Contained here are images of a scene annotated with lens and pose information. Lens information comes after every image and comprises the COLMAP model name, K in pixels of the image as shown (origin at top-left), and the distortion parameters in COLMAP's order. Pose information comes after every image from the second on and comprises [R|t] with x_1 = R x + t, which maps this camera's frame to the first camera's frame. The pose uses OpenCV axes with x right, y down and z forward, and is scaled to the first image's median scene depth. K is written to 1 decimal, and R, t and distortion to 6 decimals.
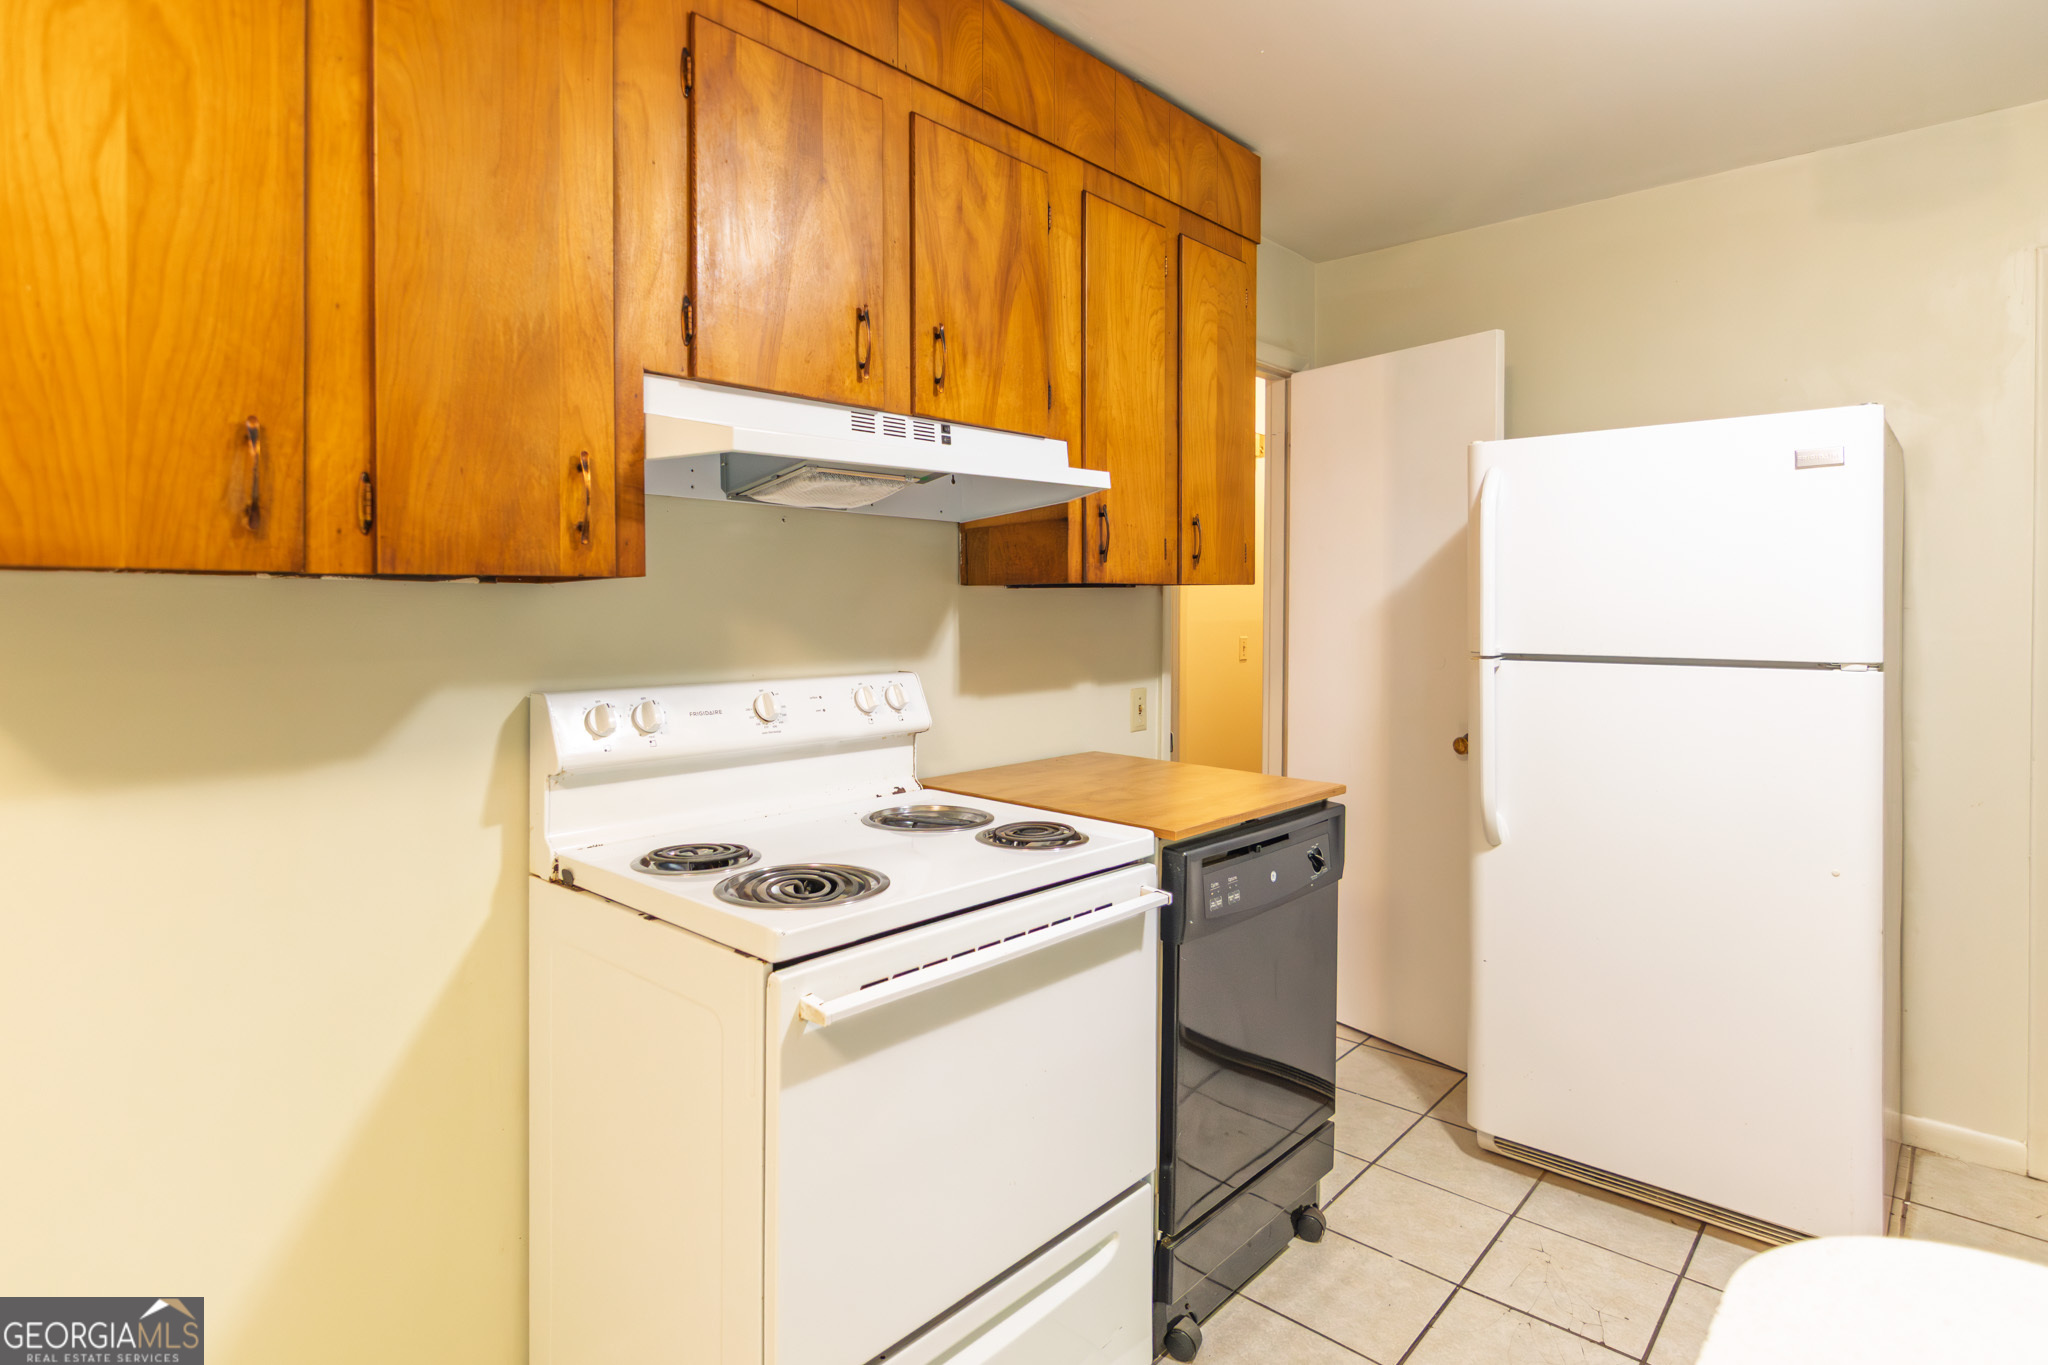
lens RADIAL K [[1112.0, 0, 1023.8], [0, 1112.0, 601.9], [0, 0, 1]] dist [0.002412, 0.000360]
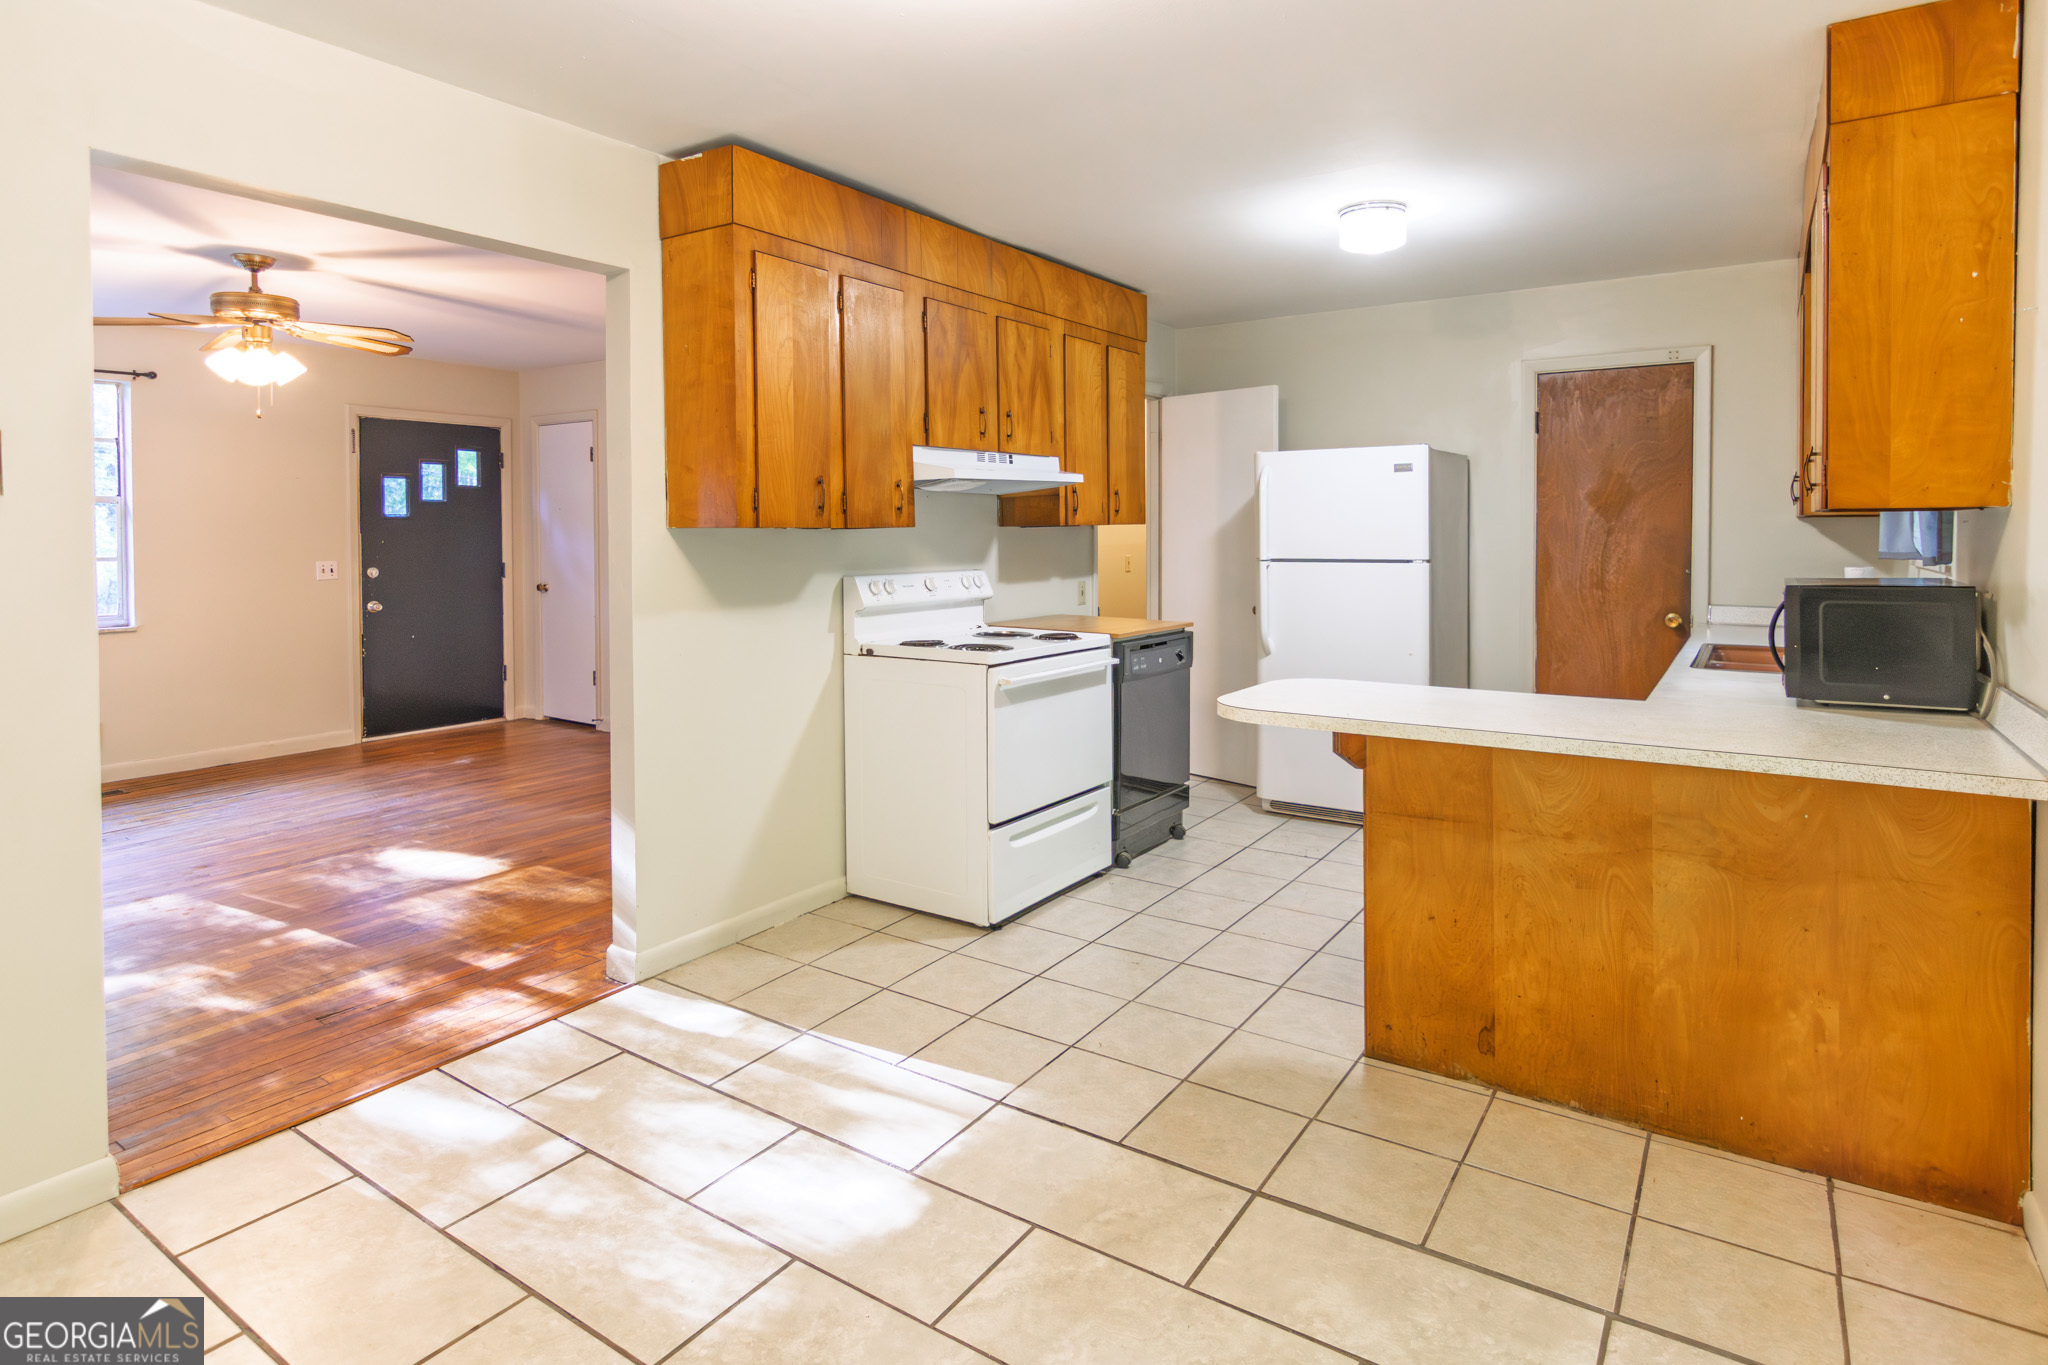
lens RADIAL K [[1060.1, 0, 1024.9], [0, 1060.1, 549.1], [0, 0, 1]] dist [0.000351, 0.000259]
pose [[0.993917, -0.010574, 0.109622, -0.273405], [0.008697, 0.999807, 0.017591, -0.009443], [-0.109787, -0.016530, 0.993818, -1.083117]]
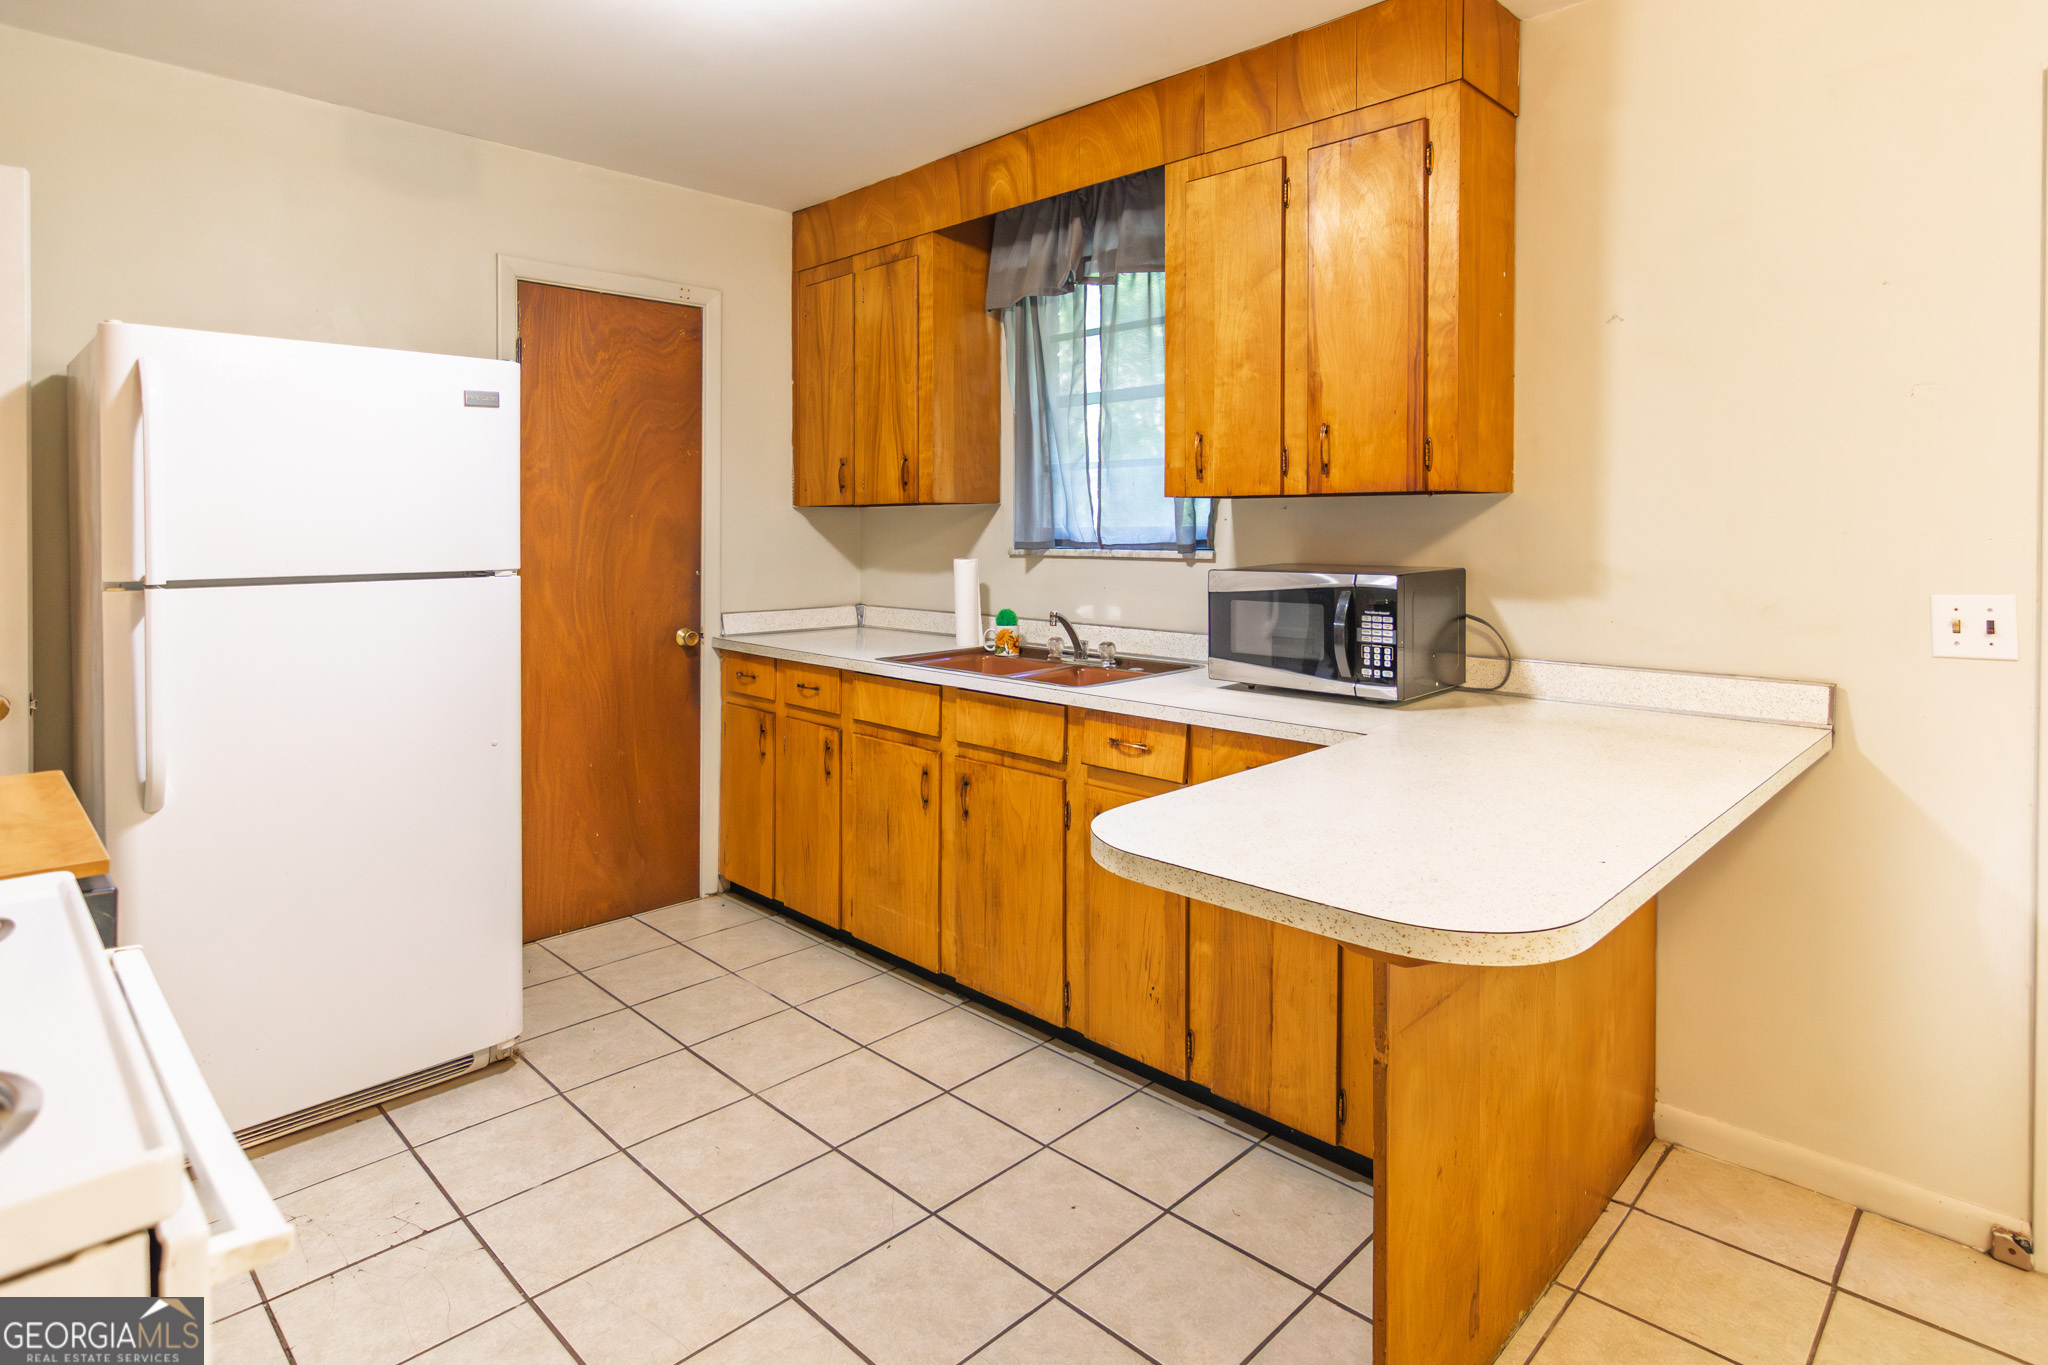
lens RADIAL K [[1114.8, 0, 1016.3], [0, 1114.8, 537.8], [0, 0, 1]] dist [0.000088, -0.000209]
pose [[0.079142, -0.016698, 0.996723, -0.450162], [0.002911, 0.999859, 0.016519, 0.002552], [-0.996859, 0.001594, 0.079180, 0.387517]]
